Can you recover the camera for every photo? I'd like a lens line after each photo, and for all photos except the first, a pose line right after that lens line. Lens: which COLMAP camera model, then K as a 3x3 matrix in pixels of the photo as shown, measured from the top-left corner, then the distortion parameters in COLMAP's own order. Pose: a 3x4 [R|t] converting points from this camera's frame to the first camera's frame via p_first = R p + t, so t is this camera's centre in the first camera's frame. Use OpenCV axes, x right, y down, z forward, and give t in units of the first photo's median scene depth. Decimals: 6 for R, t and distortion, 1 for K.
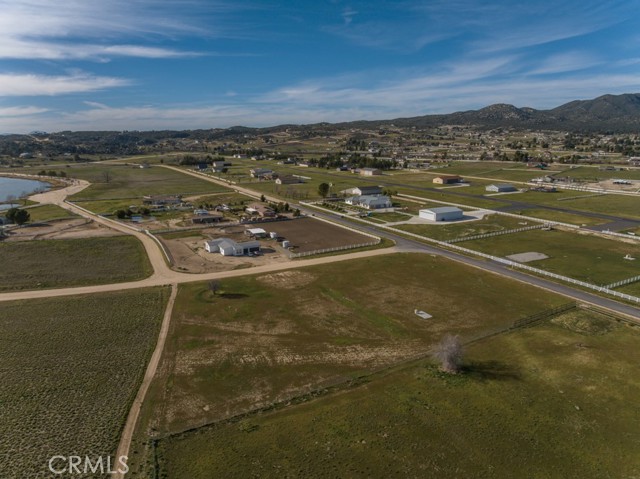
lens RADIAL K [[450.1, 0, 321.7], [0, 450.1, 243.8], [0, 0, 1]] dist [-0.042212, 0.009022]
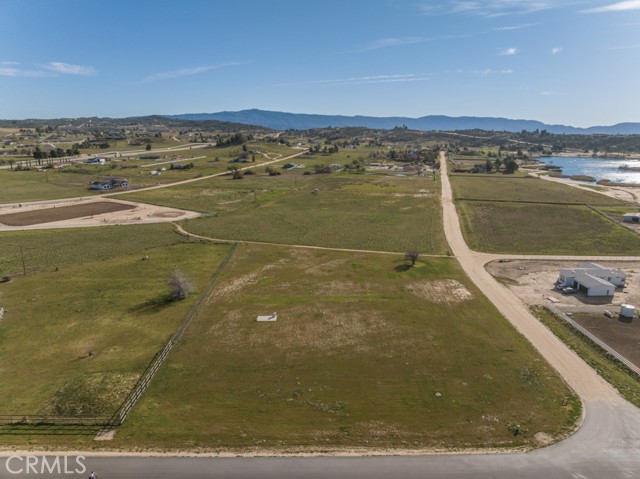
lens RADIAL K [[450.1, 0, 323.1], [0, 450.1, 237.4], [0, 0, 1]] dist [-0.042212, 0.009022]
pose [[-0.463302, 0.208742, -0.861265, 0.887634], [-0.215937, 0.915979, 0.338162, -0.301531], [0.859490, 0.342650, -0.379300, 1.361342]]
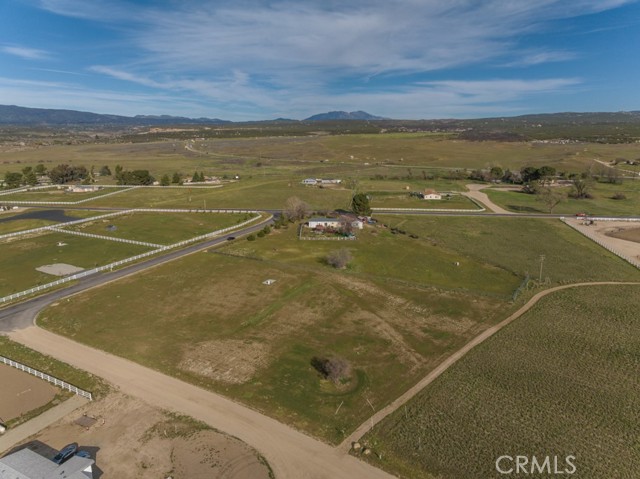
lens RADIAL K [[450.1, 0, 323.6], [0, 450.1, 234.9], [0, 0, 1]] dist [-0.042212, 0.009022]
pose [[-0.568992, -0.181492, 0.802065, -0.792658], [0.203717, 0.913831, 0.351302, -0.346889], [-0.796710, 0.363283, -0.482989, 1.409808]]
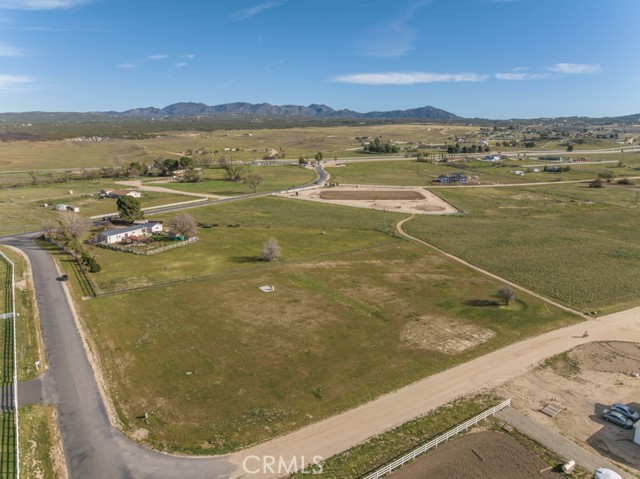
lens RADIAL K [[450.1, 0, 322.7], [0, 450.1, 234.7], [0, 0, 1]] dist [-0.042212, 0.009022]
pose [[-0.995133, 0.028462, -0.094340, 0.191298], [-0.017869, 0.889385, 0.456810, -0.416913], [0.096906, 0.456272, -0.884548, 1.847240]]
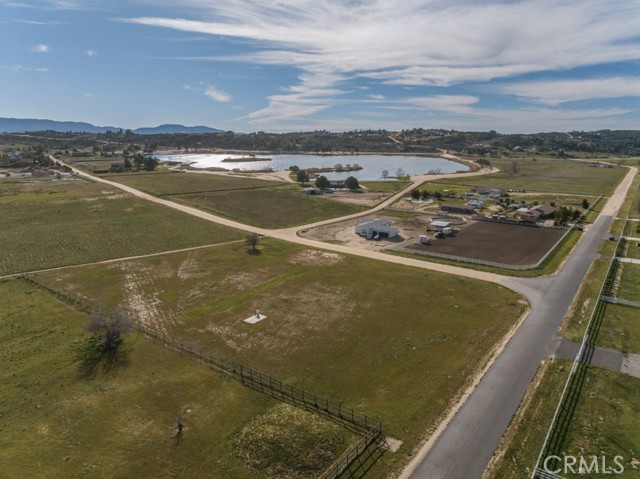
lens RADIAL K [[450.1, 0, 323.4], [0, 450.1, 234.9], [0, 0, 1]] dist [-0.042212, 0.009022]
pose [[0.421649, 0.204800, -0.883329, 0.938112], [-0.224266, 0.967449, 0.117253, -0.102934], [0.878588, 0.148661, 0.453853, 0.720482]]
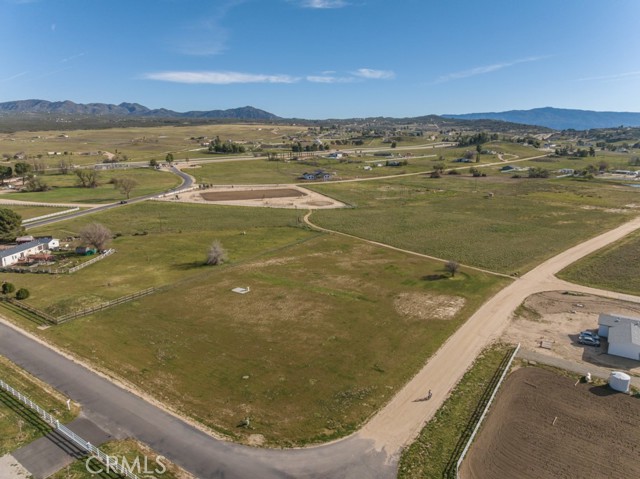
lens RADIAL K [[450.1, 0, 322.4], [0, 450.1, 235.4], [0, 0, 1]] dist [-0.042212, 0.009022]
pose [[-0.884921, 0.112067, -0.452056, 0.503423], [-0.108563, 0.894248, 0.434206, -0.408690], [0.452911, 0.433315, -0.779173, 1.805379]]
